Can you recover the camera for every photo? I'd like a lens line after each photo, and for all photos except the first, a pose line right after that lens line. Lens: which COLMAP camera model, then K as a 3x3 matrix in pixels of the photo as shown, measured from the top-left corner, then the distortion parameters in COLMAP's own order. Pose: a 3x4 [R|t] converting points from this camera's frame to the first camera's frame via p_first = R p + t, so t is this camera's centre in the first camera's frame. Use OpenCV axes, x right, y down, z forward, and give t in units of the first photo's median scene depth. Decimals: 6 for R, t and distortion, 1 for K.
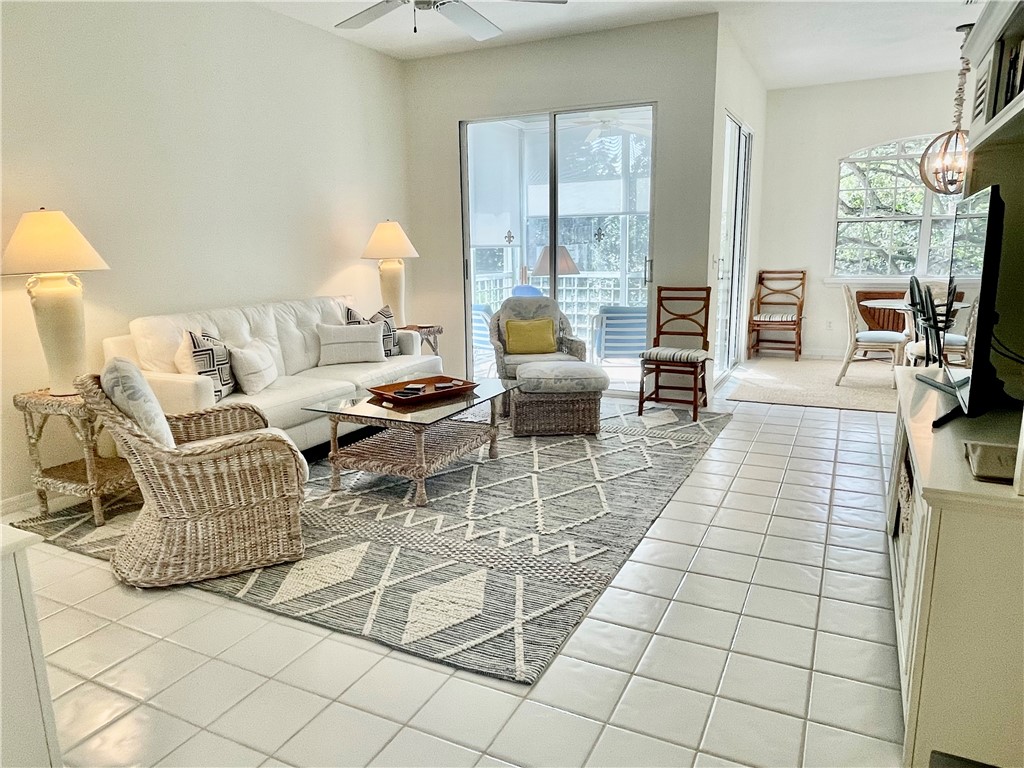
lens RADIAL K [[686.9, 0, 512.0], [0, 686.9, 384.0], [0, 0, 1]] dist [0.001186, 0.001117]
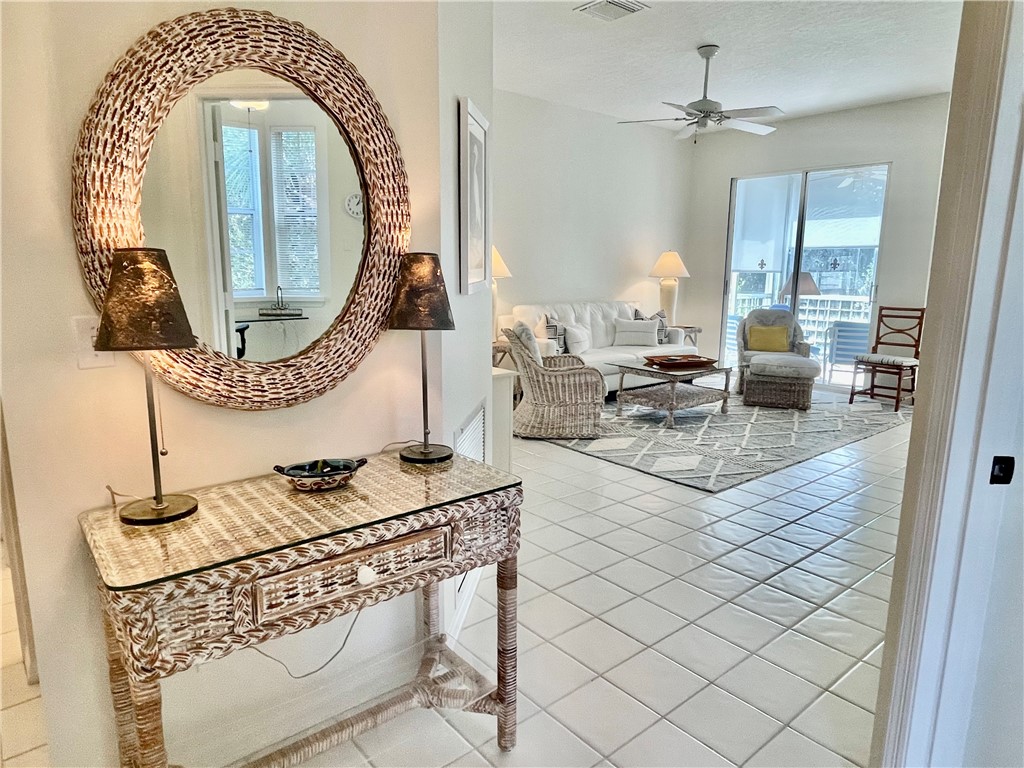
lens RADIAL K [[642.8, 0, 512.0], [0, 642.8, 384.0], [0, 0, 1]] dist [-0.002305, 0.001078]
pose [[0.913794, 0.098625, -0.394023, 0.082958], [-0.106642, 0.994296, 0.001558, 0.080271], [0.391929, 0.040596, 0.919099, -0.393860]]
